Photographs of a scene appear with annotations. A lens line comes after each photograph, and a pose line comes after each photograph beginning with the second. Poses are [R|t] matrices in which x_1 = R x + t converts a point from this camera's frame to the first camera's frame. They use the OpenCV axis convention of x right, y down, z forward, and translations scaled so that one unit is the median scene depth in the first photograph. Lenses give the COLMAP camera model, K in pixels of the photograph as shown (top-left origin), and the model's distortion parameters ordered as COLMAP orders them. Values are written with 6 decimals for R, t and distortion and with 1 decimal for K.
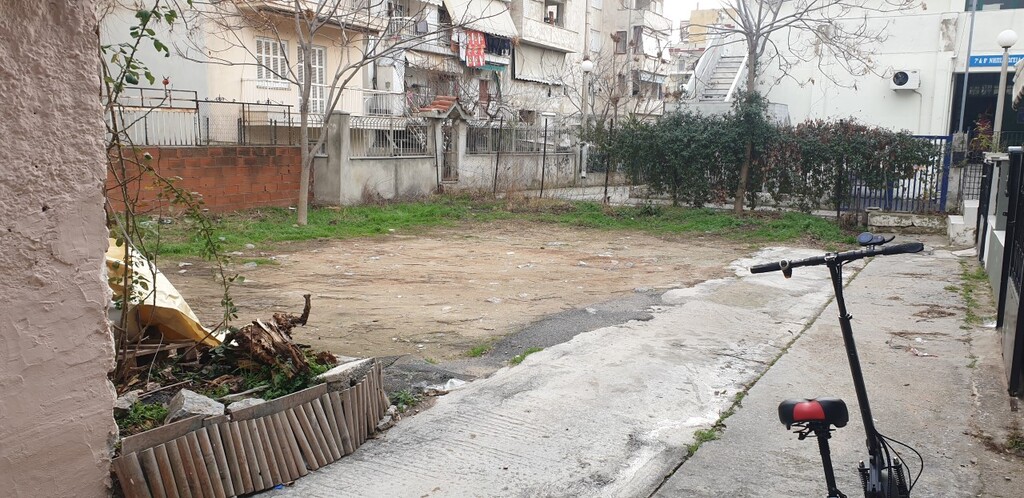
lens RADIAL K [[782.7, 0, 512.0], [0, 782.7, 249.0], [0, 0, 1]] dist [0.002769, -0.037447]
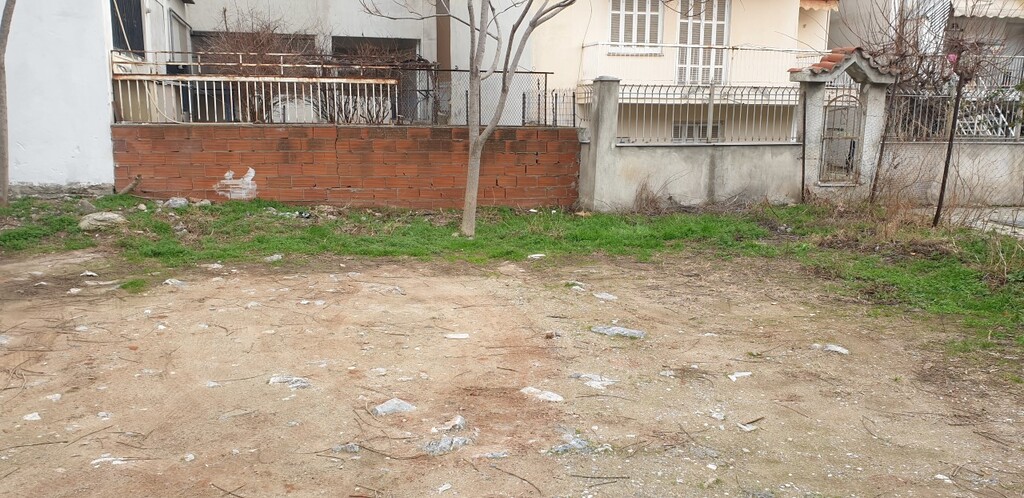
lens RADIAL K [[764.4, 0, 563.4], [0, 764.4, 248.7], [0, 0, 1]] dist [0.203456, -0.482565]
pose [[0.692049, 0.108867, -0.713594, 0.251858], [-0.097699, 0.993592, 0.056834, -0.055691], [0.715209, 0.030386, 0.698250, 0.468641]]
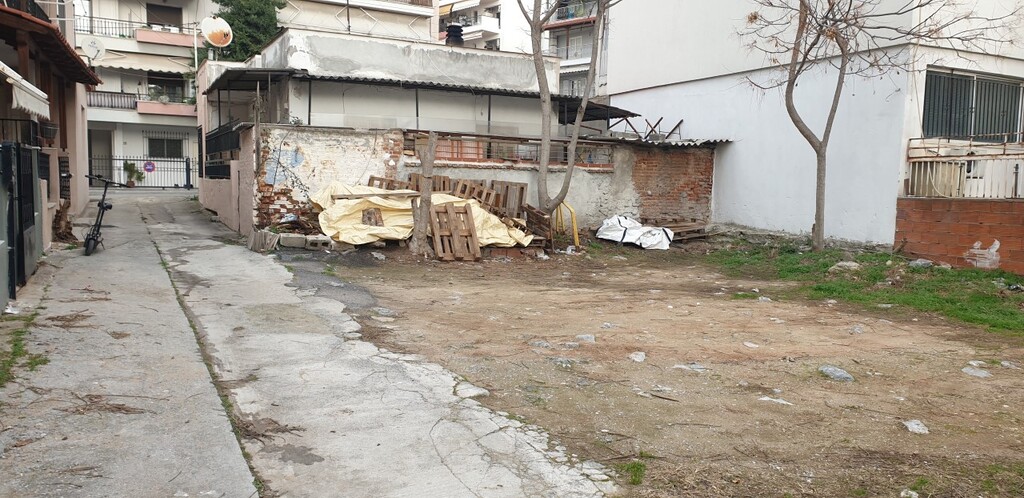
lens RADIAL K [[782.7, 0, 512.0], [0, 782.7, 249.0], [0, 0, 1]] dist [0.002769, -0.037447]
pose [[-0.592945, 0.026686, -0.804800, 0.404920], [-0.143108, 0.980048, 0.137933, -0.085573], [0.792424, 0.196960, -0.577296, 0.789792]]
